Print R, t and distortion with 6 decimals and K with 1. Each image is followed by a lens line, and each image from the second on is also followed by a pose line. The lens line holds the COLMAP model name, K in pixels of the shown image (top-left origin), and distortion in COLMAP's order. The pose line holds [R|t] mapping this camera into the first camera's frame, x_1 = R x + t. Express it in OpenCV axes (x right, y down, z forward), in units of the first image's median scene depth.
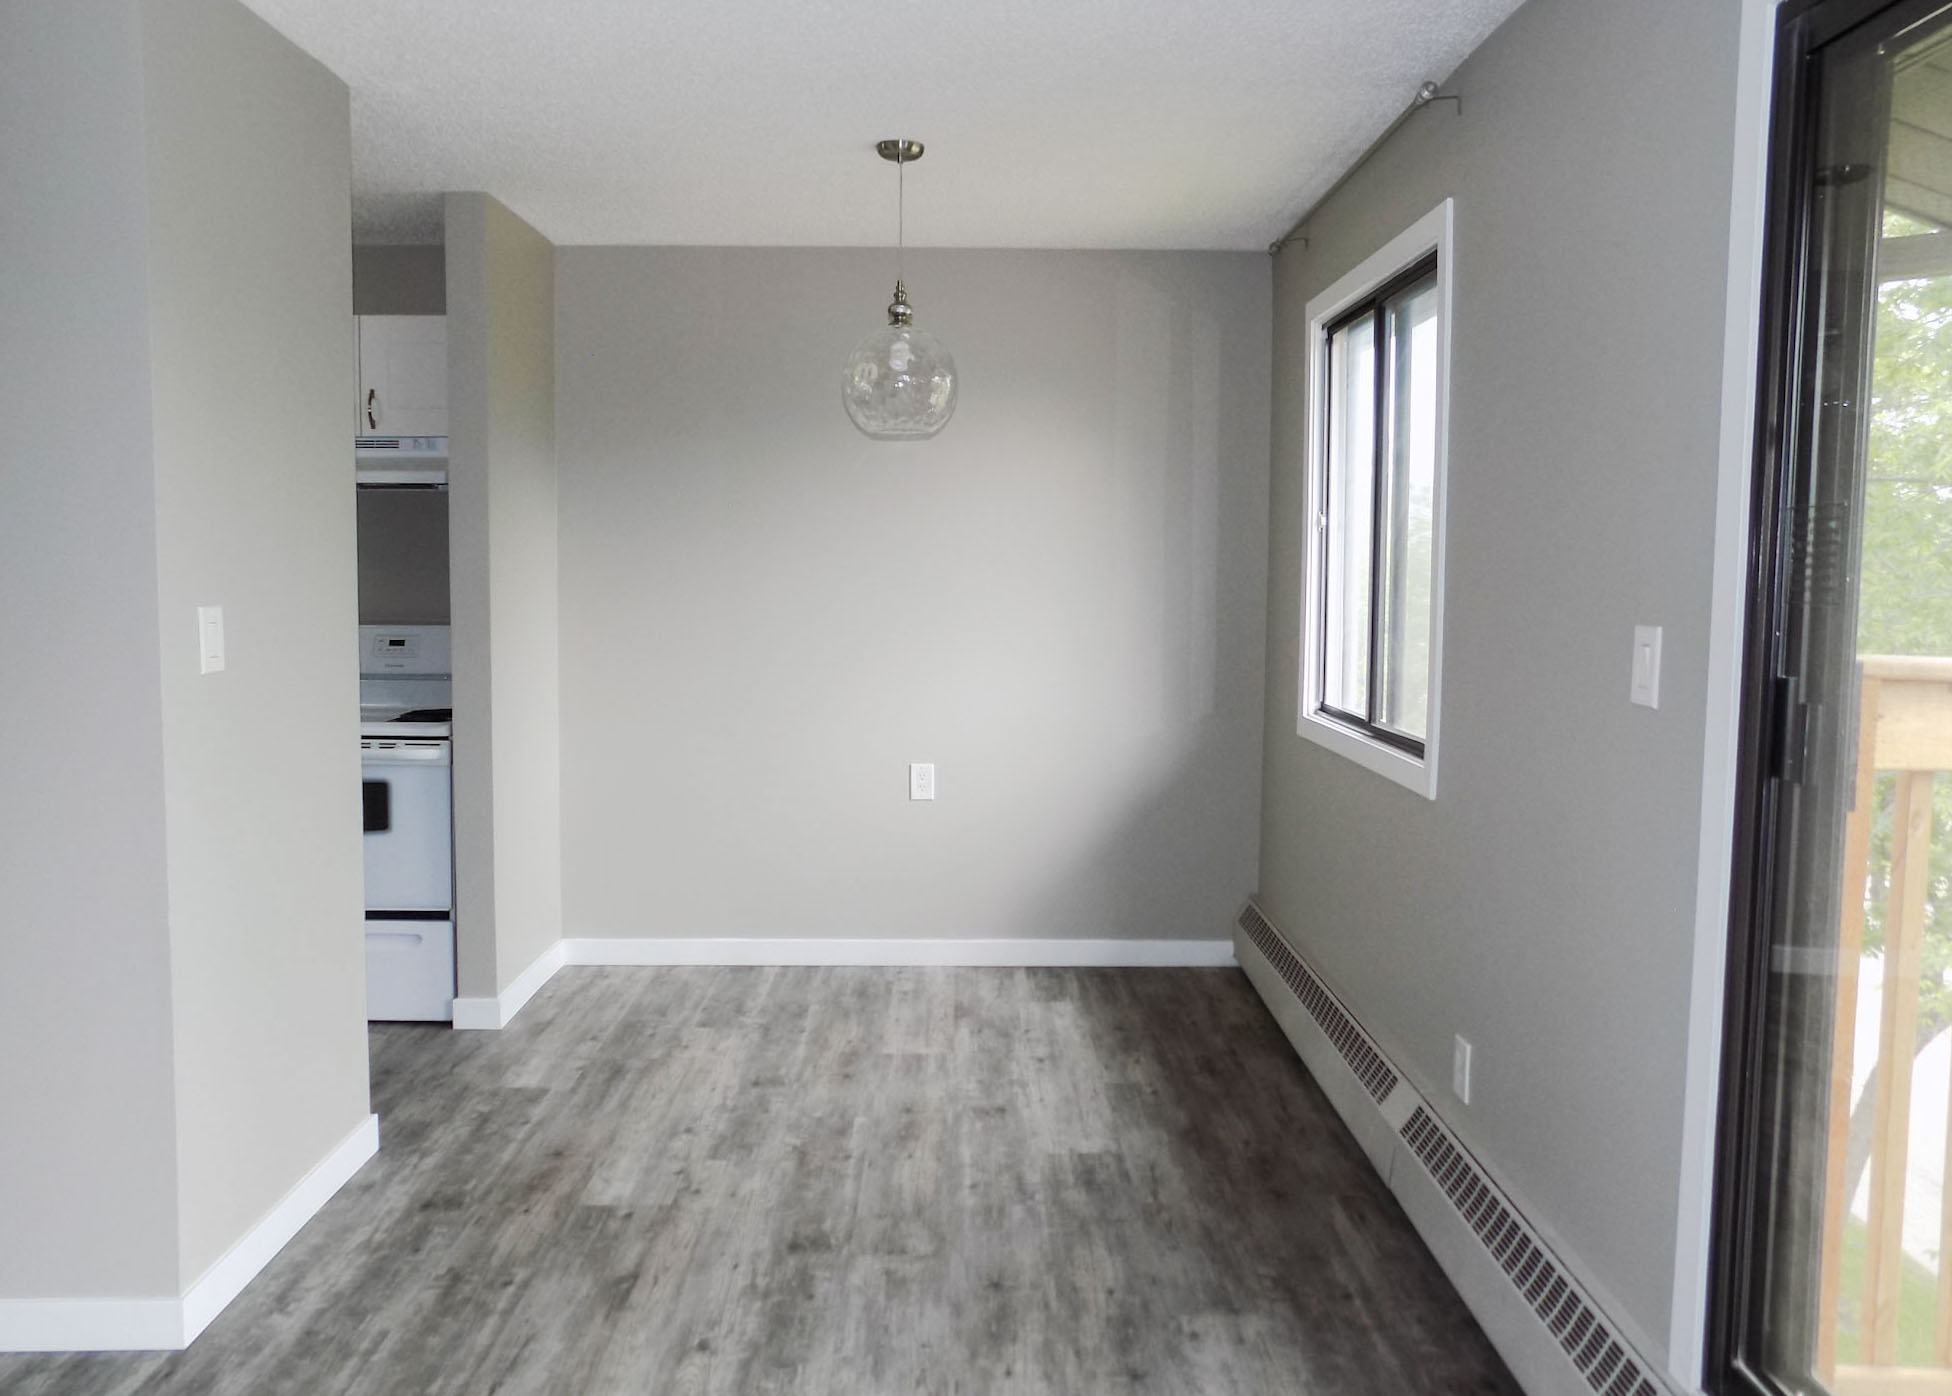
lens RADIAL K [[1459.9, 0, 977.5], [0, 1459.9, 653.3], [0, 0, 1]] dist [-0.063028, 0.078650]
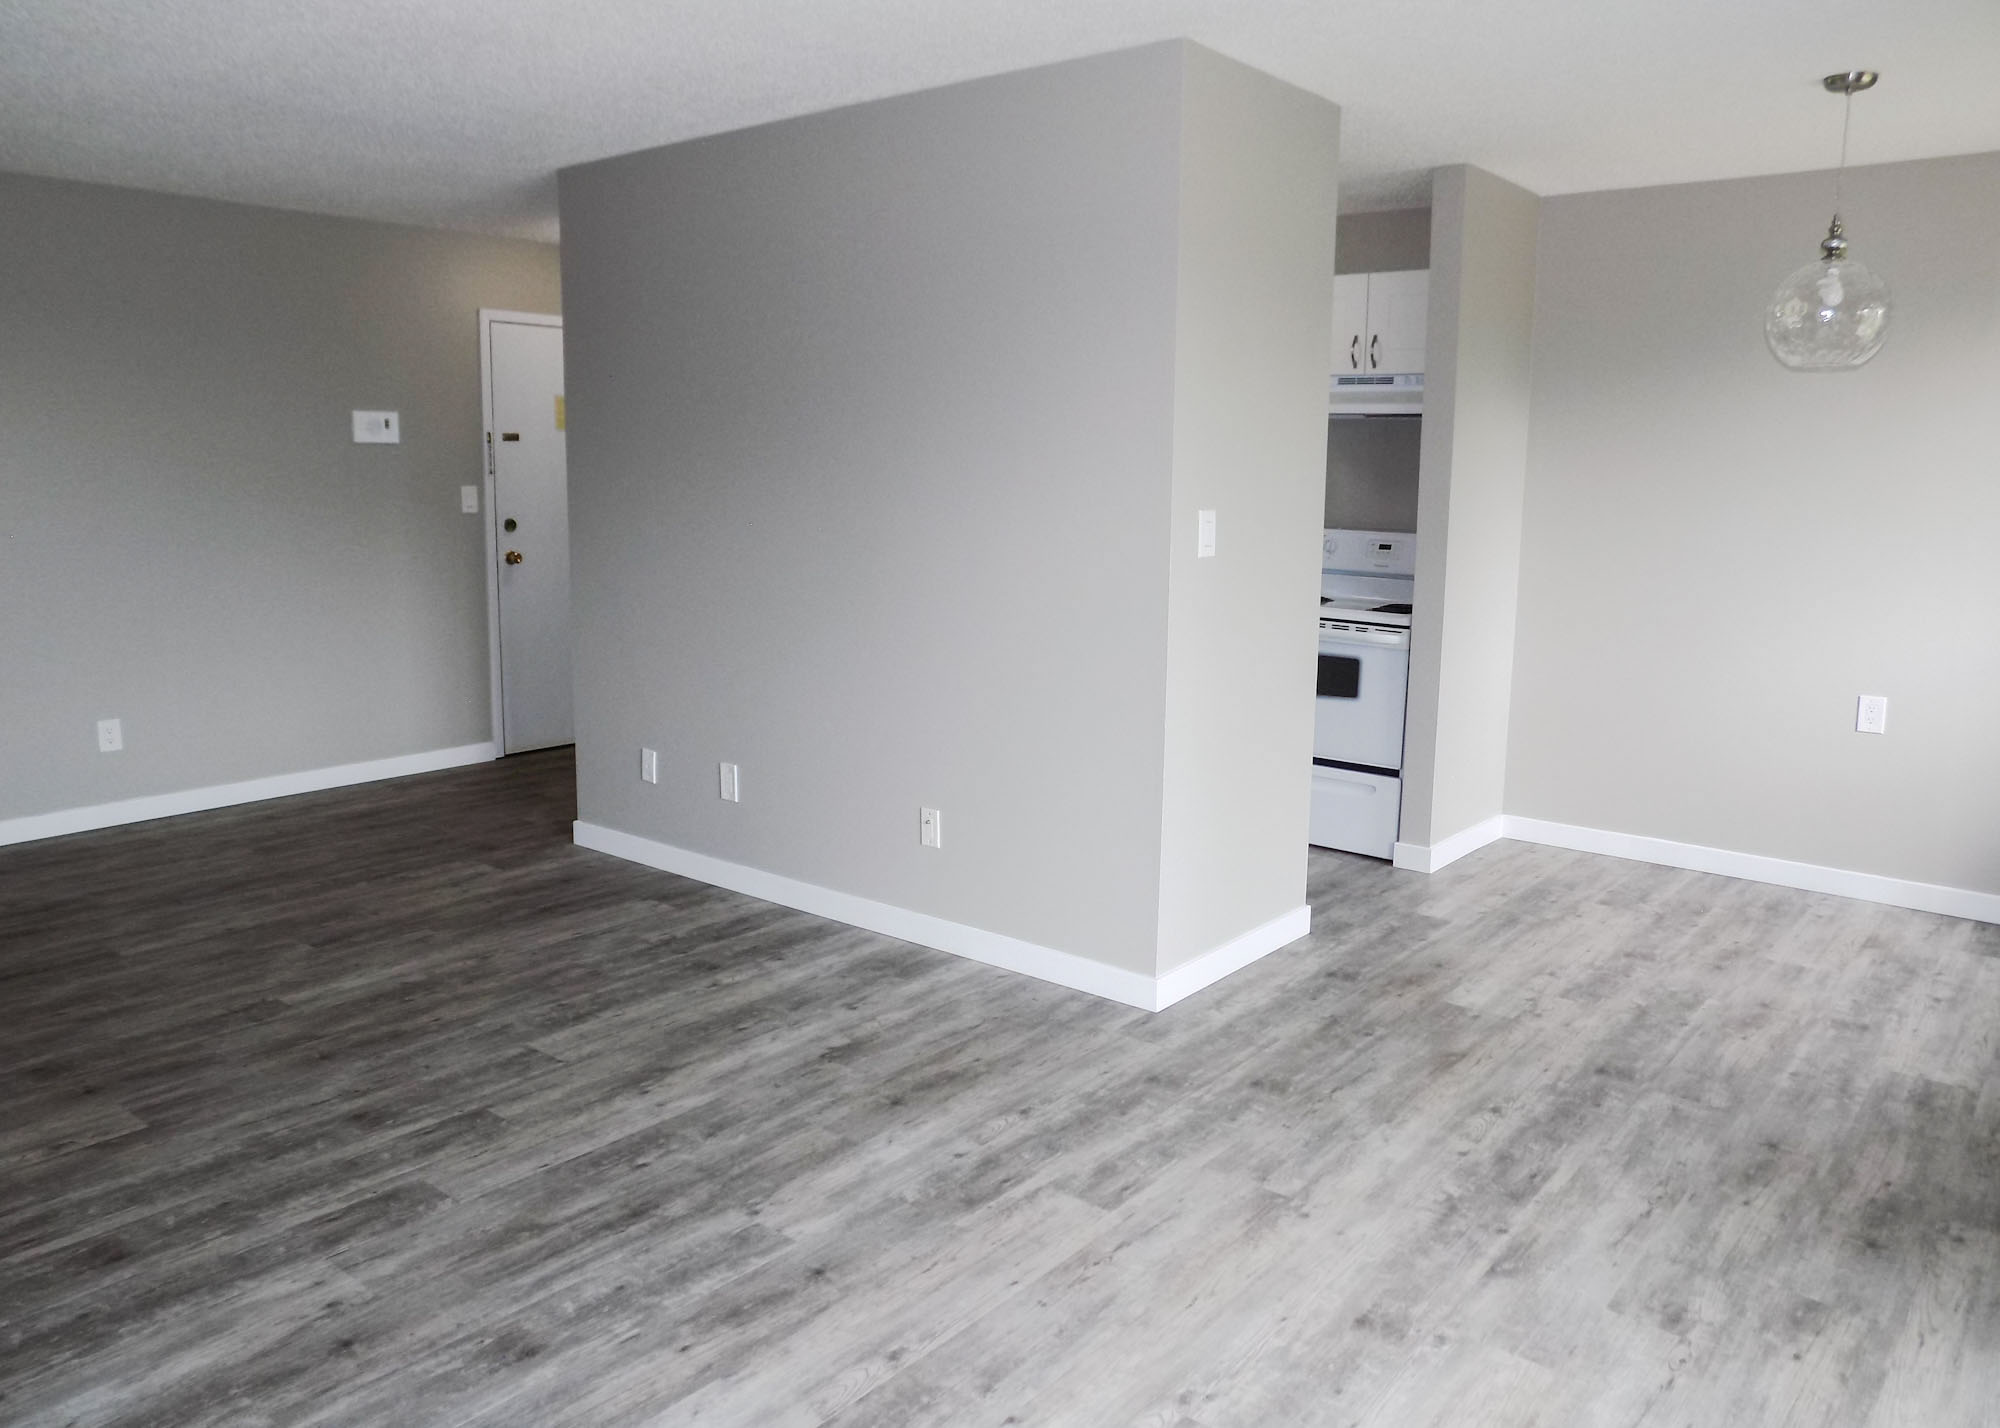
lens RADIAL K [[1495.8, 0, 1001.5], [0, 1495.8, 668.2], [0, 0, 1]] dist [-0.063028, 0.078650]
pose [[0.761927, 0.097954, -0.640213, 0.210012], [-0.055433, 0.994732, 0.086225, 0.005094], [0.645286, -0.030209, 0.763343, -0.199153]]
